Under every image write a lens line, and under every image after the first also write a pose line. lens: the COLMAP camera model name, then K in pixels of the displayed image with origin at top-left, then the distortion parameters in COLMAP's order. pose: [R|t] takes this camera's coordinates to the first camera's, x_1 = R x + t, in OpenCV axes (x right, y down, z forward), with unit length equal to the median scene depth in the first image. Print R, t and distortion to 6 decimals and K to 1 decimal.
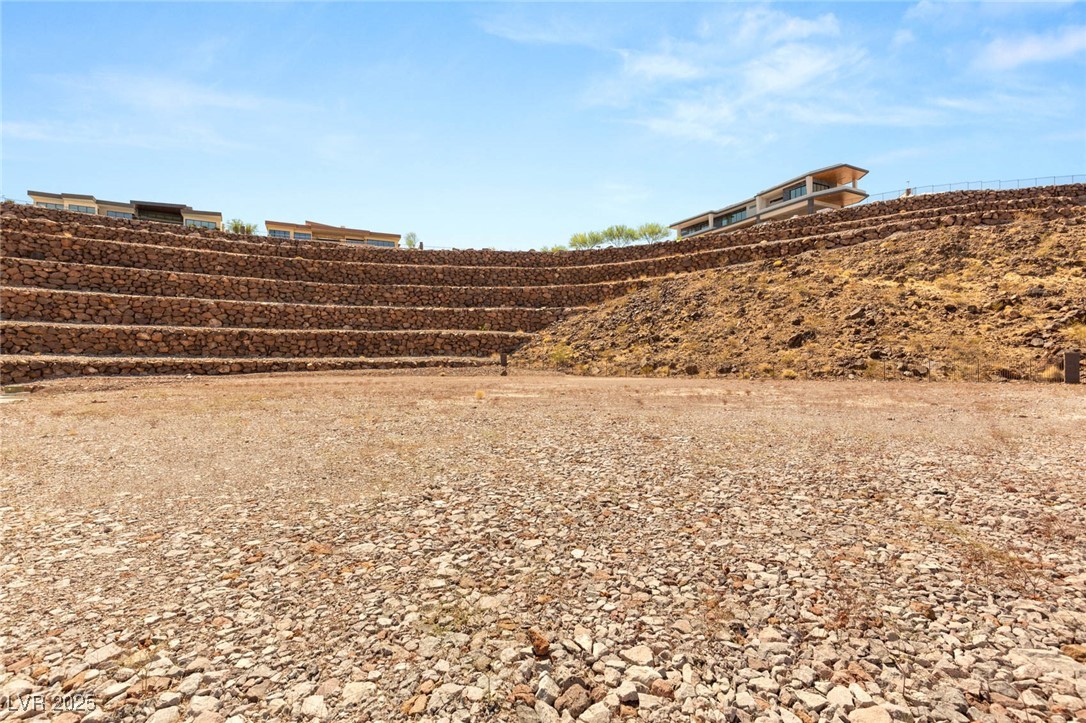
lens RADIAL K [[479.3, 0, 544.2], [0, 479.3, 361.8], [0, 0, 1]] dist [-0.003280, 0.000224]
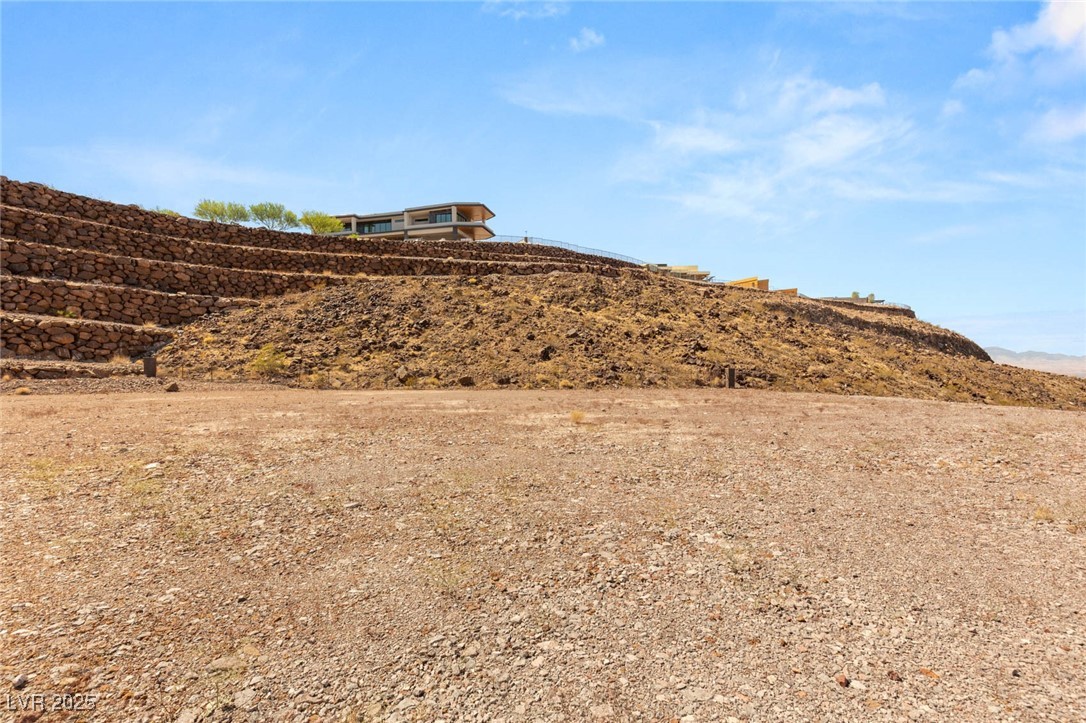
lens RADIAL K [[479.3, 0, 539.5], [0, 479.3, 365.7], [0, 0, 1]] dist [-0.003280, 0.000224]
pose [[0.668578, 0.019222, 0.743394, -0.169268], [-0.006943, 0.999784, -0.019608, 0.002563], [-0.743610, 0.007948, 0.668567, 0.149211]]
